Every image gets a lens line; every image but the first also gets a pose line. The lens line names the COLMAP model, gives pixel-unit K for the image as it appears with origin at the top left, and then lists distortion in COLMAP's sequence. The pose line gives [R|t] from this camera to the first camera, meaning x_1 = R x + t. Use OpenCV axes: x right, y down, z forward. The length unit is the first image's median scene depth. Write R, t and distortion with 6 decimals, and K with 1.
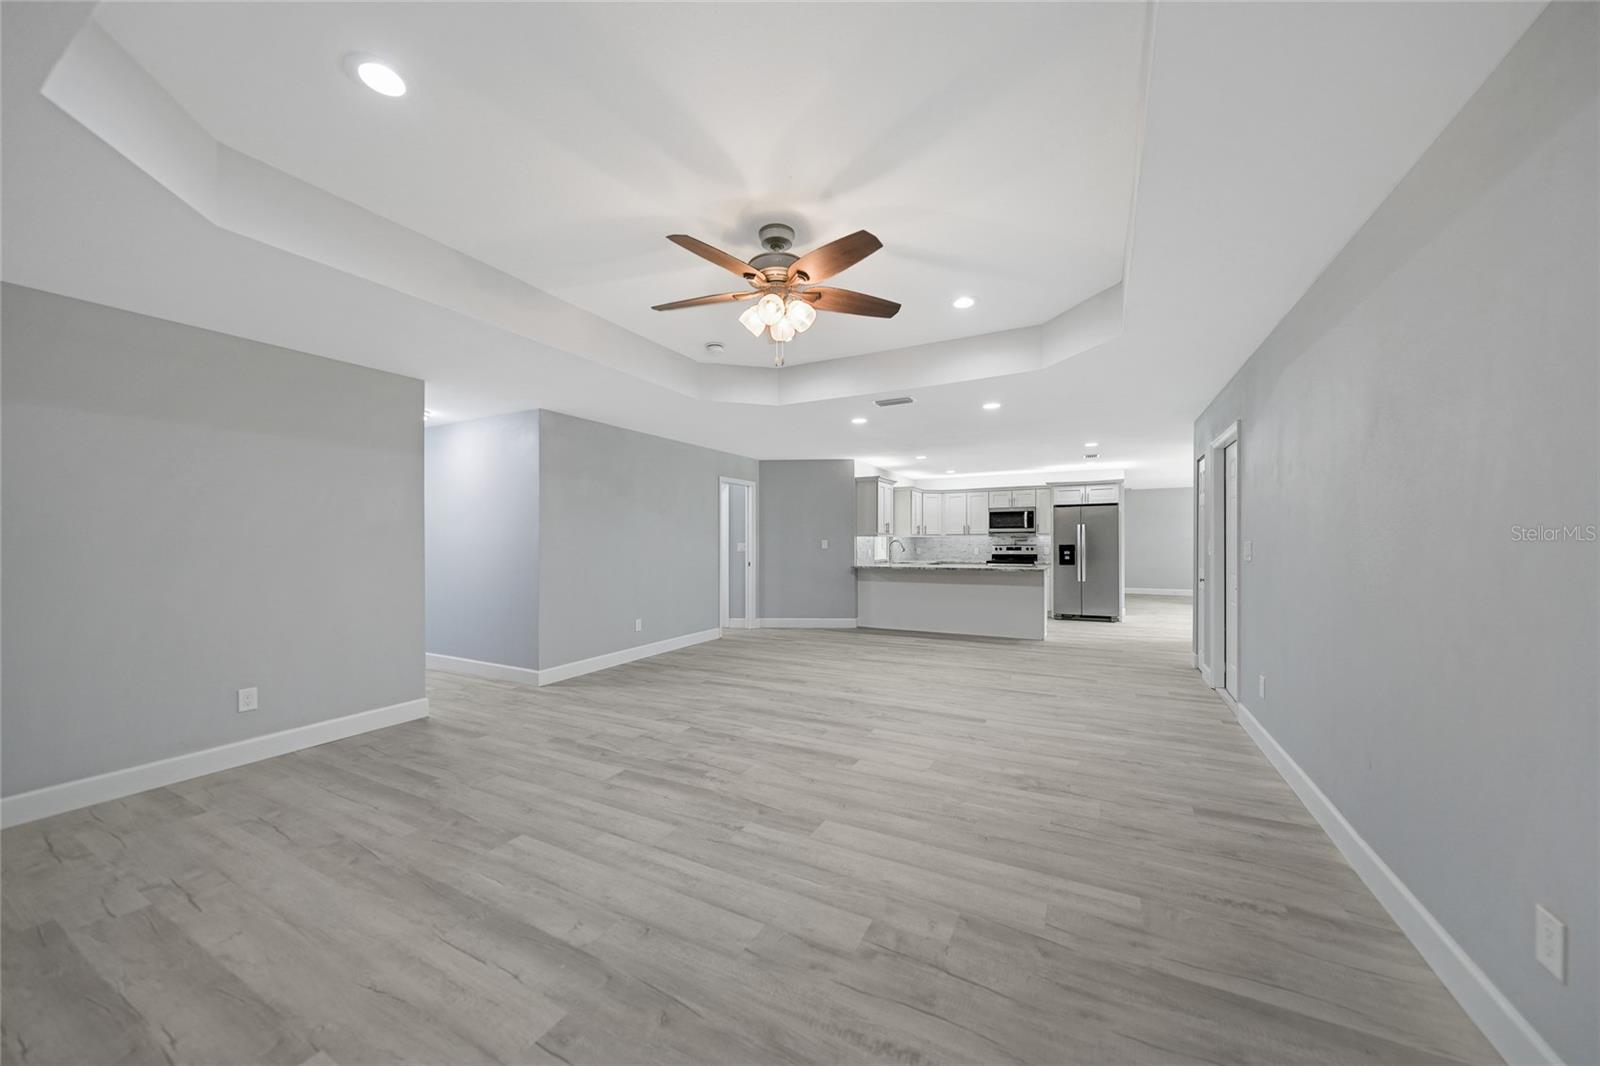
lens RADIAL K [[558.7, 0, 791.9], [0, 558.7, 542.1], [0, 0, 1]] dist [-0.023658, 0.005837]
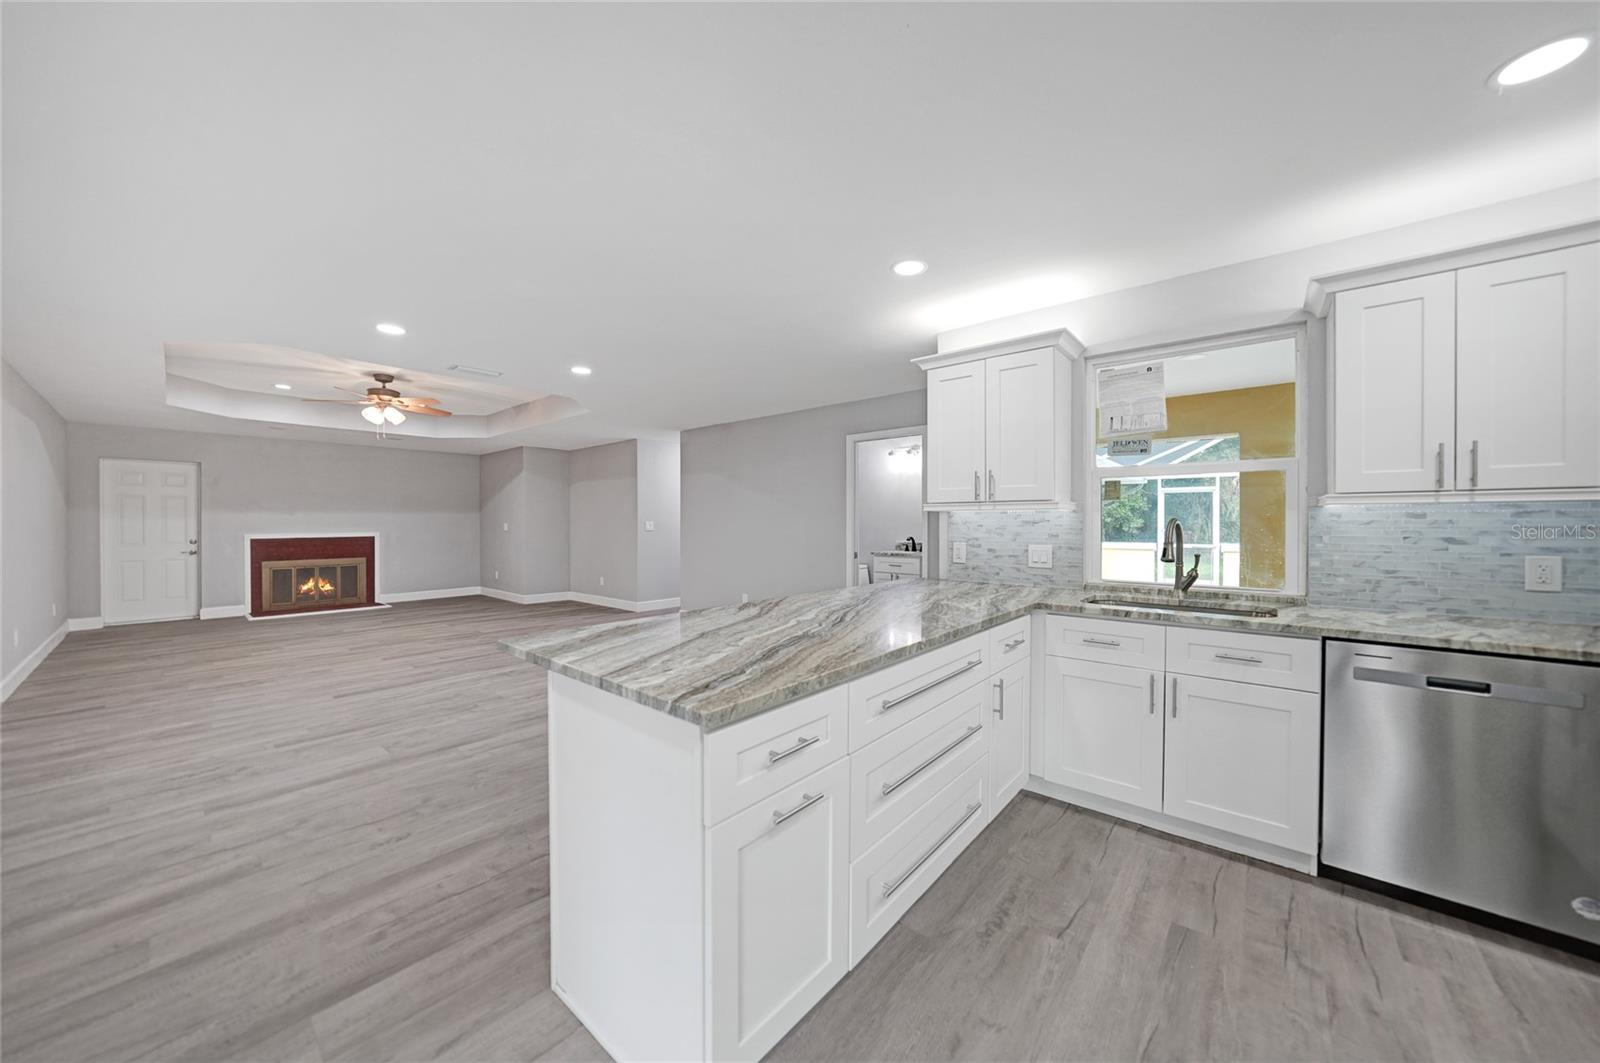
lens RADIAL K [[558.7, 0, 800.5], [0, 558.7, 523.7], [0, 0, 1]] dist [-0.023658, 0.005837]
pose [[-0.210349, 0.005642, -0.977610, 0.479389], [0.000400, 0.999984, 0.005685, -0.003094], [0.977626, 0.000805, -0.210348, 0.850318]]
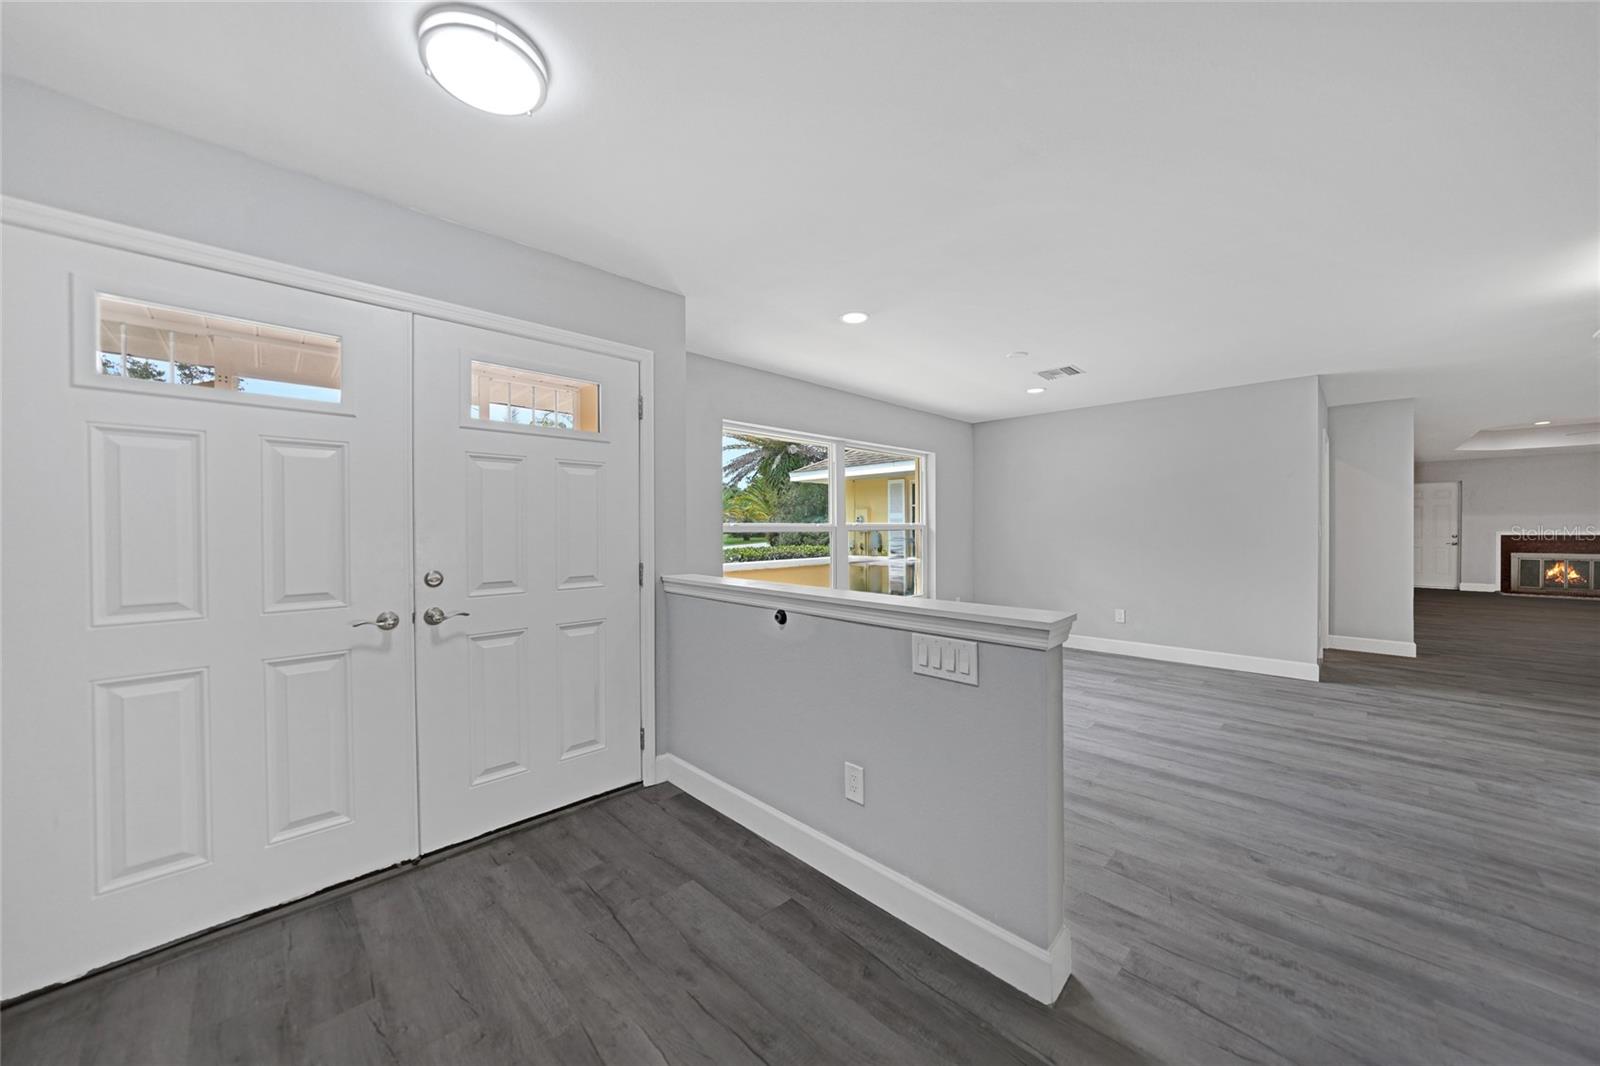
lens RADIAL K [[558.7, 0, 815.4], [0, 558.7, 534.5], [0, 0, 1]] dist [-0.023658, 0.005837]
pose [[-0.960628, 0.005499, 0.277784, 0.861999], [0.009602, 0.999864, 0.013412, -0.004948], [-0.277672, 0.015551, -0.960550, 1.297840]]
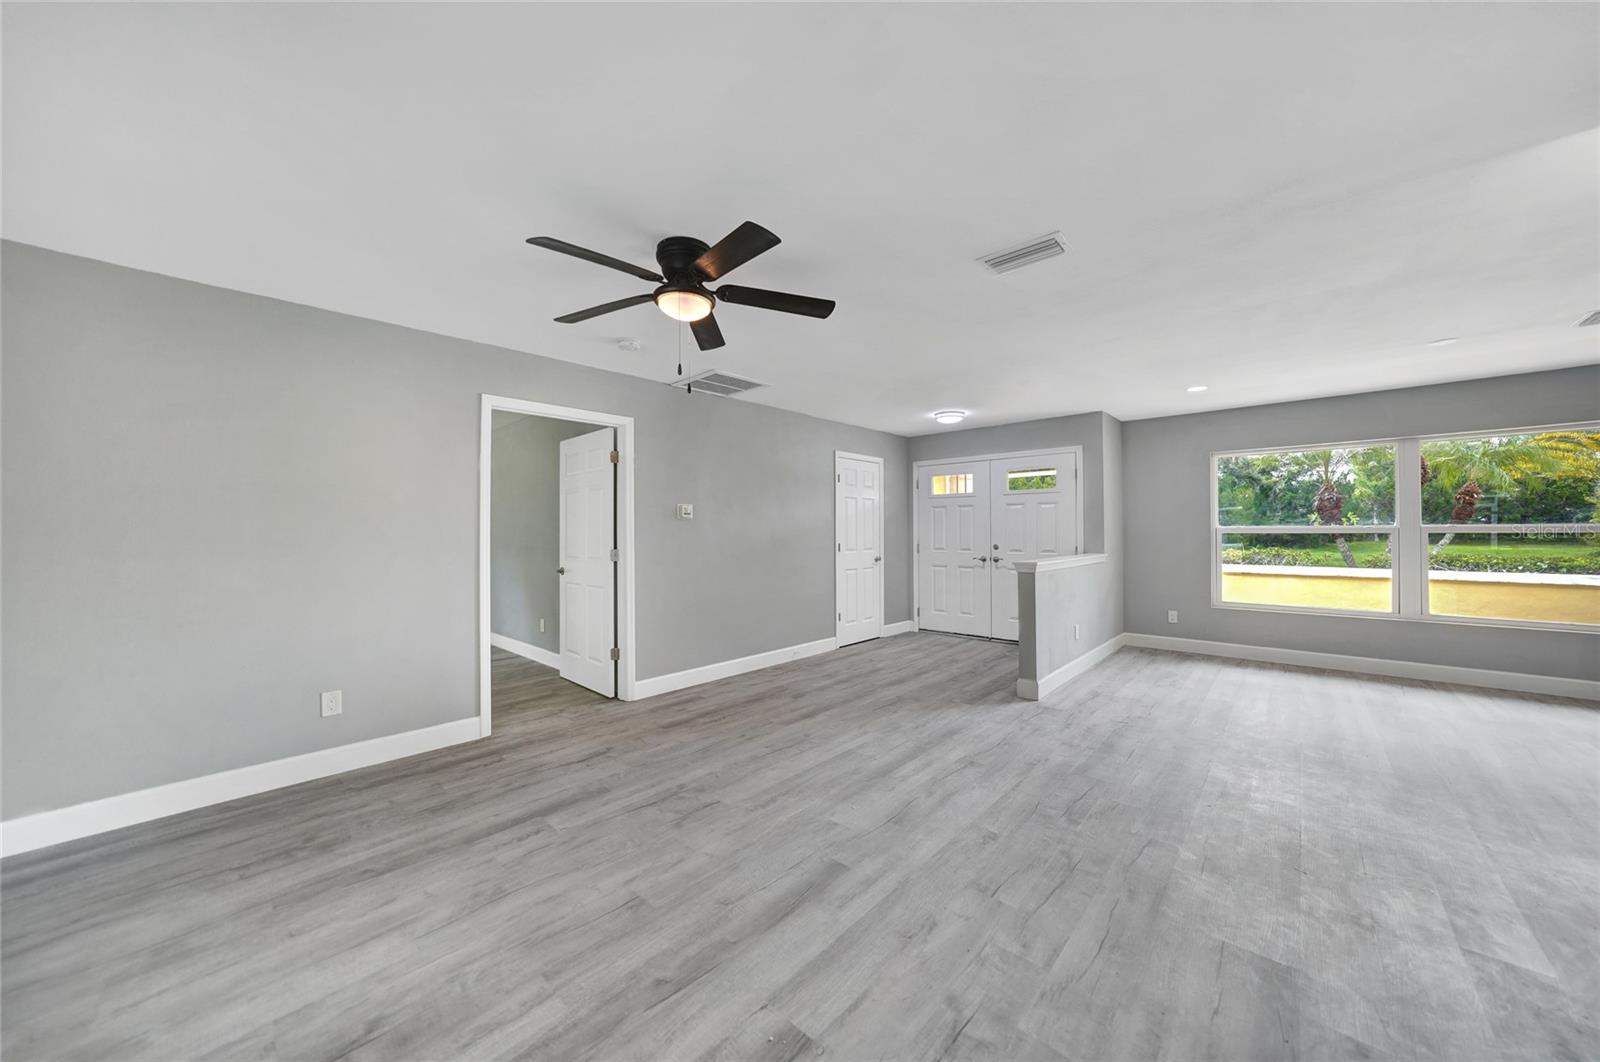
lens RADIAL K [[558.7, 0, 798.6], [0, 558.7, 524.4], [0, 0, 1]] dist [-0.023658, 0.005837]
pose [[0.247769, 0.015978, 0.968687, 0.359145], [0.005059, 0.999829, -0.017786, -0.001915], [-0.968806, 0.009308, 0.247646, 1.191612]]
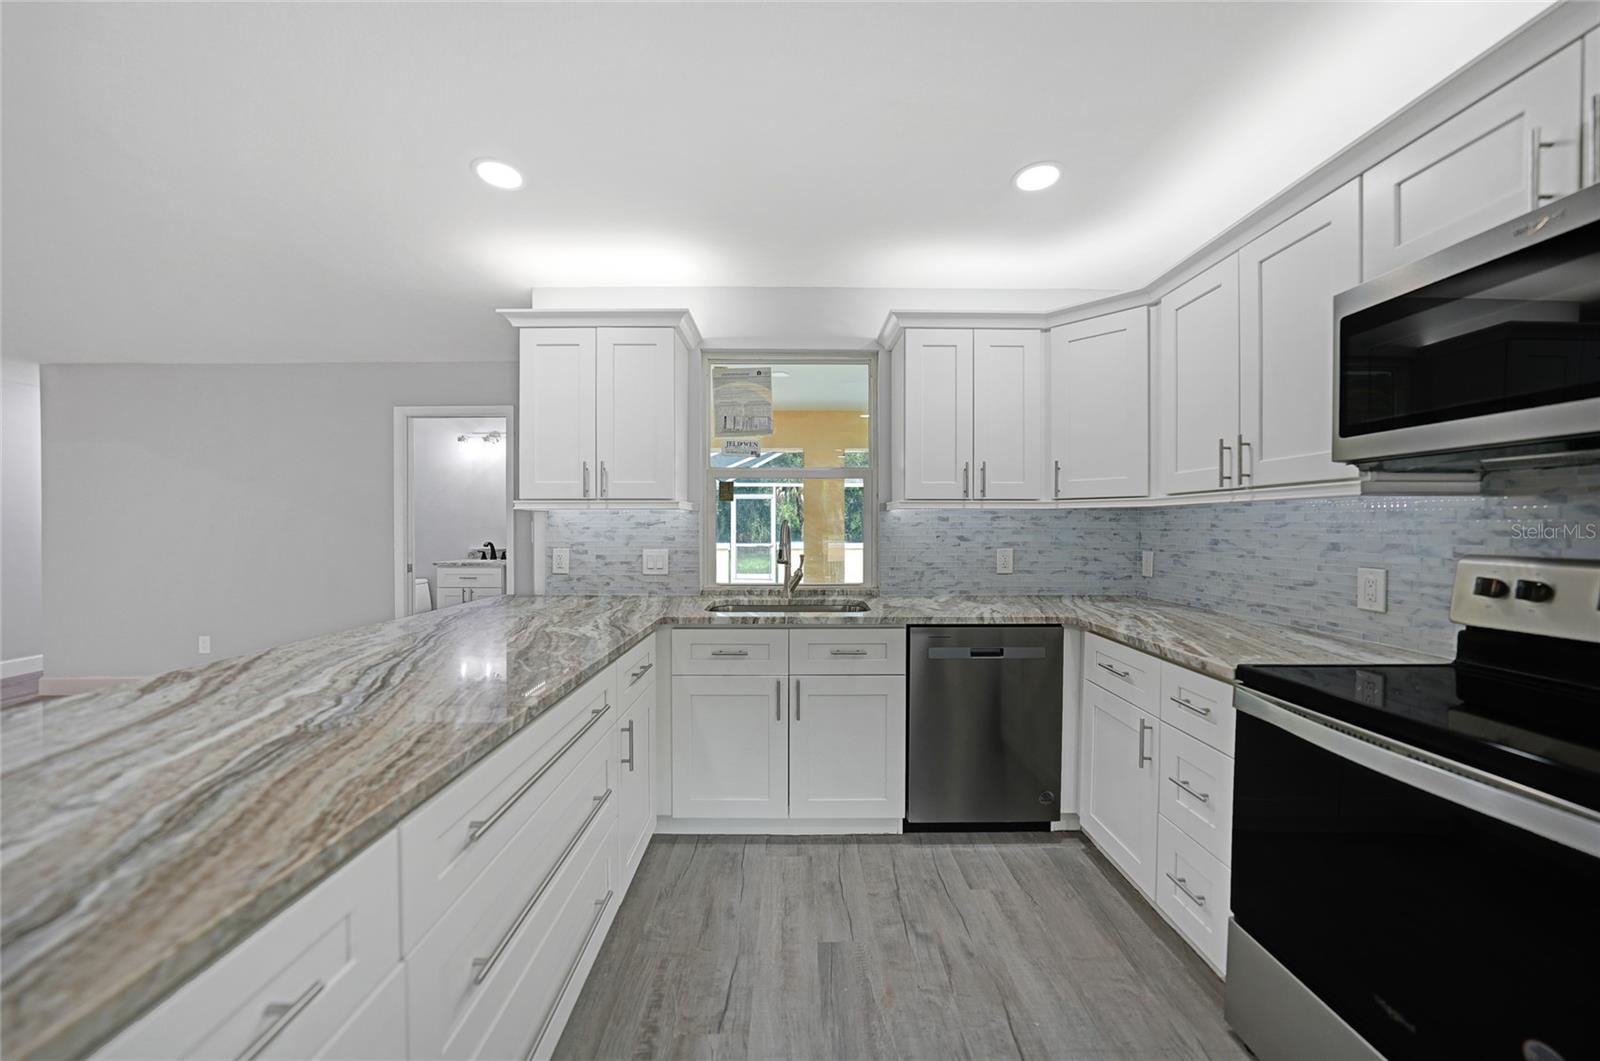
lens RADIAL K [[558.7, 0, 798.9], [0, 558.7, 531.1], [0, 0, 1]] dist [-0.023658, 0.005837]
pose [[0.480275, 0.013154, -0.877019, 0.425126], [-0.001906, 0.999901, 0.013953, -0.002643], [0.877116, -0.005029, 0.480253, 0.843936]]
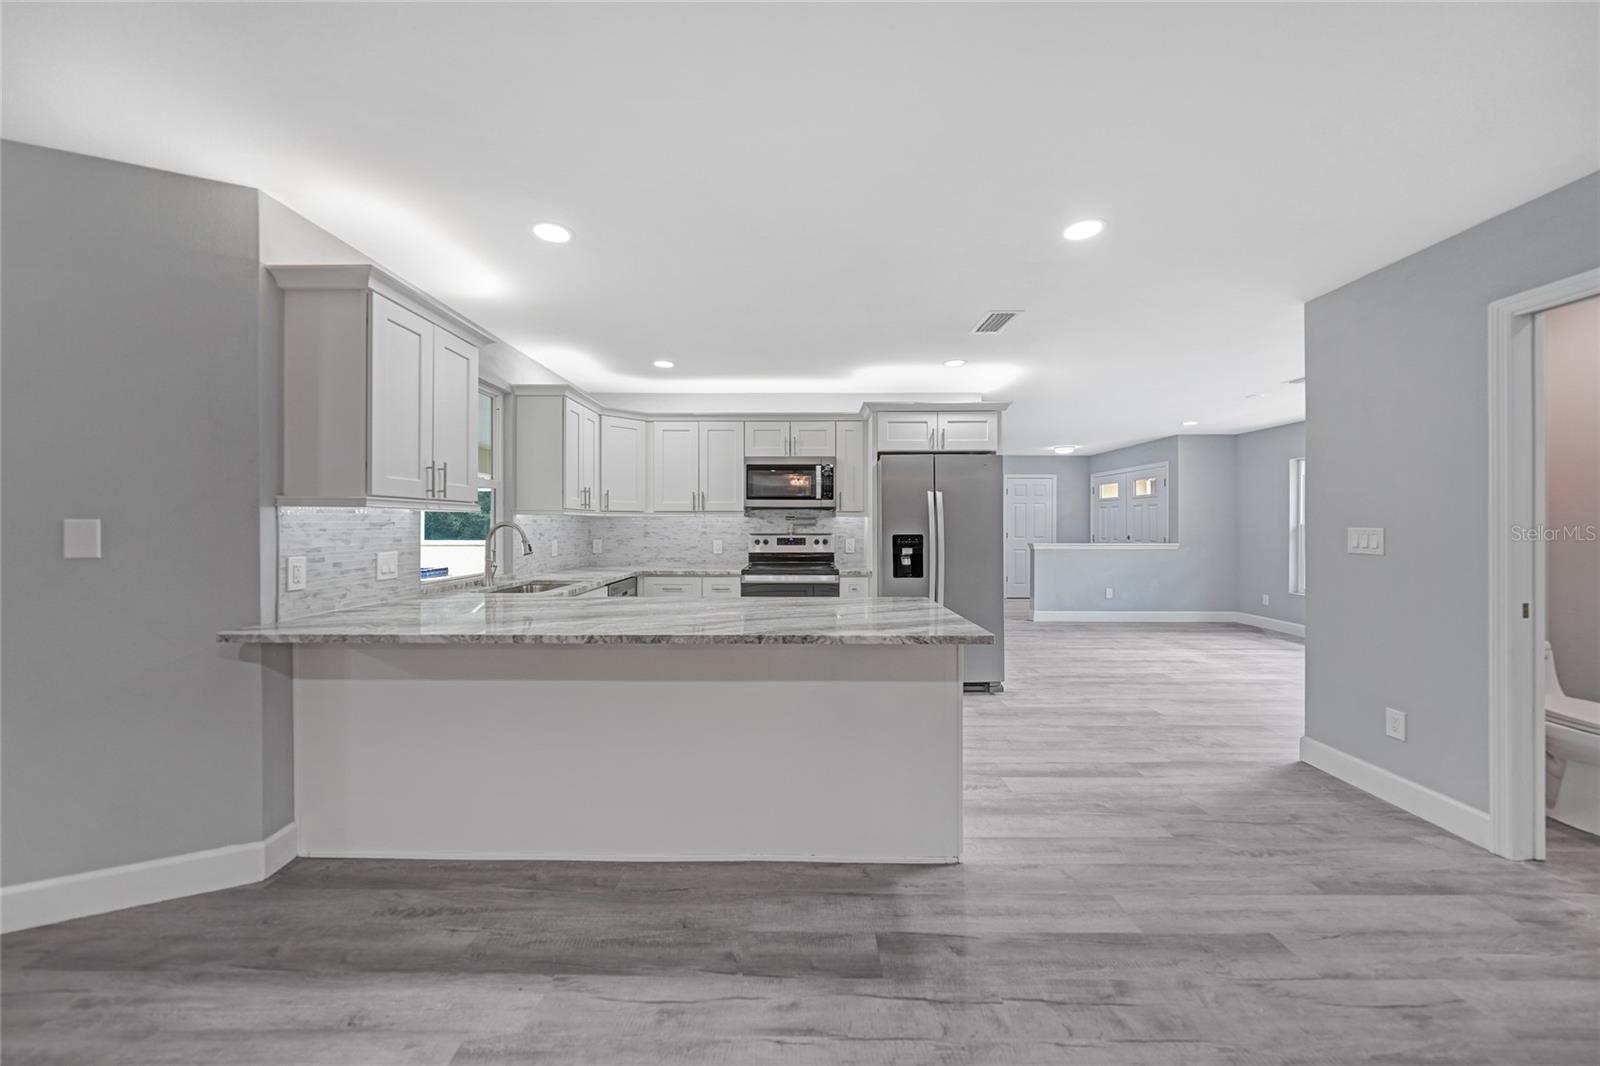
lens RADIAL K [[558.7, 0, 796.6], [0, 558.7, 525.0], [0, 0, 1]] dist [-0.023658, 0.005837]
pose [[0.883297, 0.004089, 0.468796, 0.177425], [-0.004122, 0.999991, -0.000956, -0.002521], [-0.468795, -0.001087, 0.883306, 0.583513]]
